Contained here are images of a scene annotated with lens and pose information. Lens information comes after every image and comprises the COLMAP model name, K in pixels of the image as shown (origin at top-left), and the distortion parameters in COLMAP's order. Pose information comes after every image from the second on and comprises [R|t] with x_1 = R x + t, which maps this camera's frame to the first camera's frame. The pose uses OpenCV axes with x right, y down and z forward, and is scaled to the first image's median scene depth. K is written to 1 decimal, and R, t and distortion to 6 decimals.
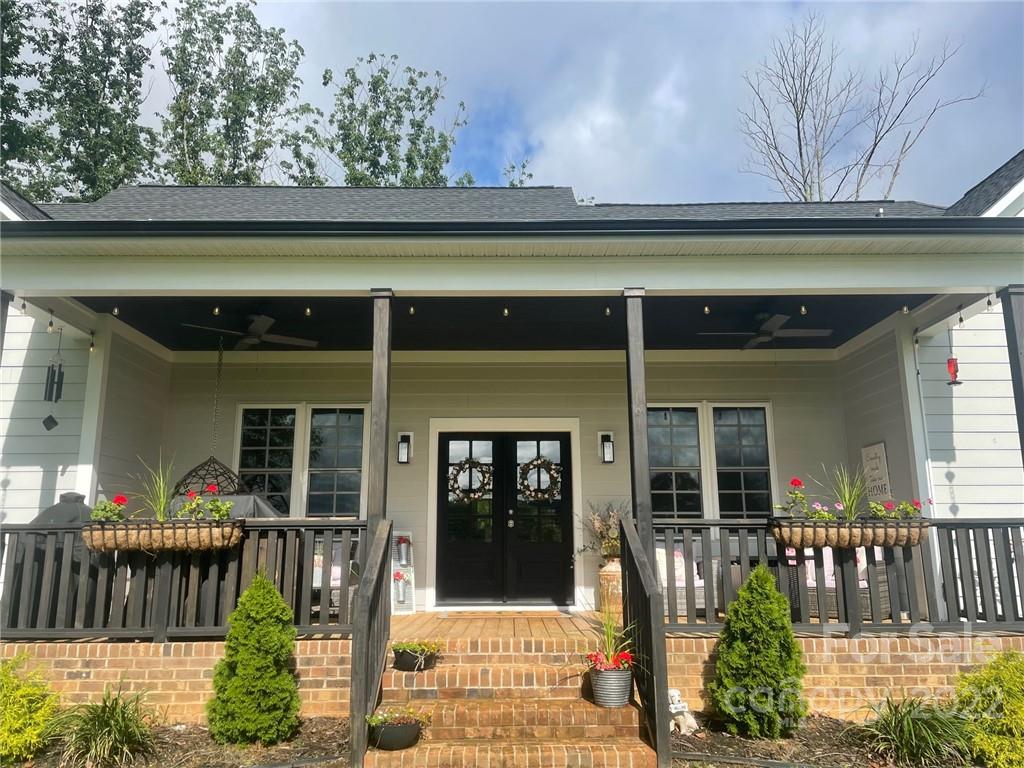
lens RADIAL K [[778.4, 0, 511.0], [0, 778.4, 387.5], [0, 0, 1]] dist [0.046681, -0.059396]
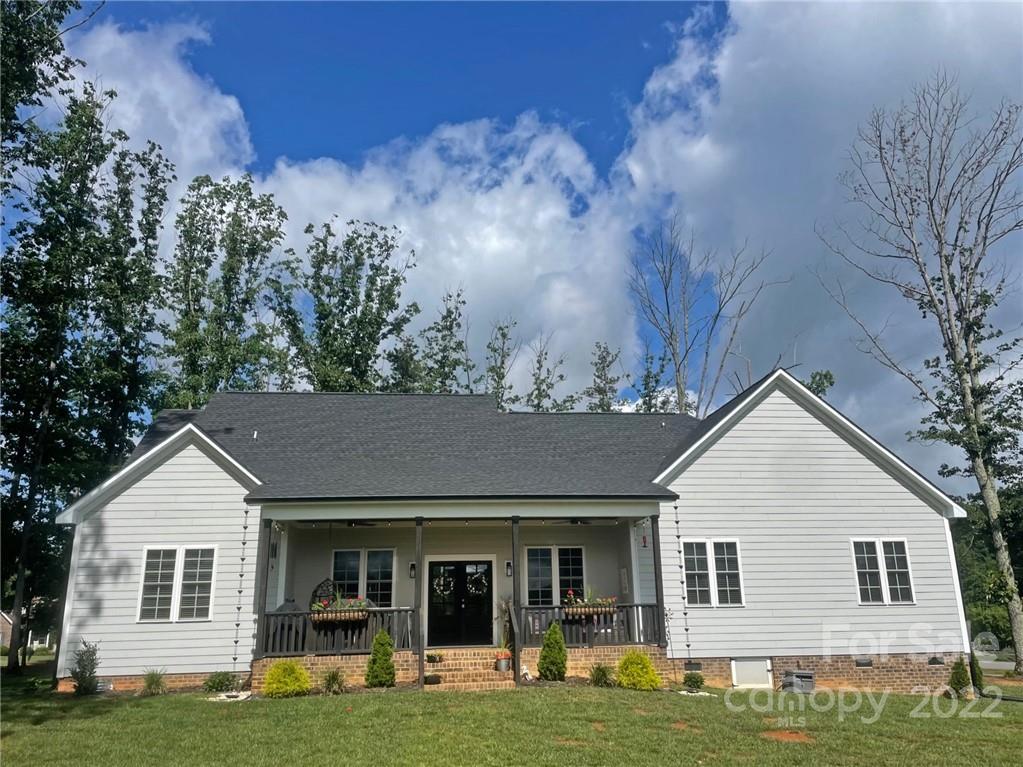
lens RADIAL K [[777.6, 0, 510.0], [0, 777.6, 383.7], [0, 0, 1]] dist [0.046681, -0.059396]
pose [[0.996217, 0.009253, 0.086407, -0.062225], [-0.002020, 0.996512, -0.083424, -0.245665], [-0.086877, 0.082934, 0.992761, -1.147278]]
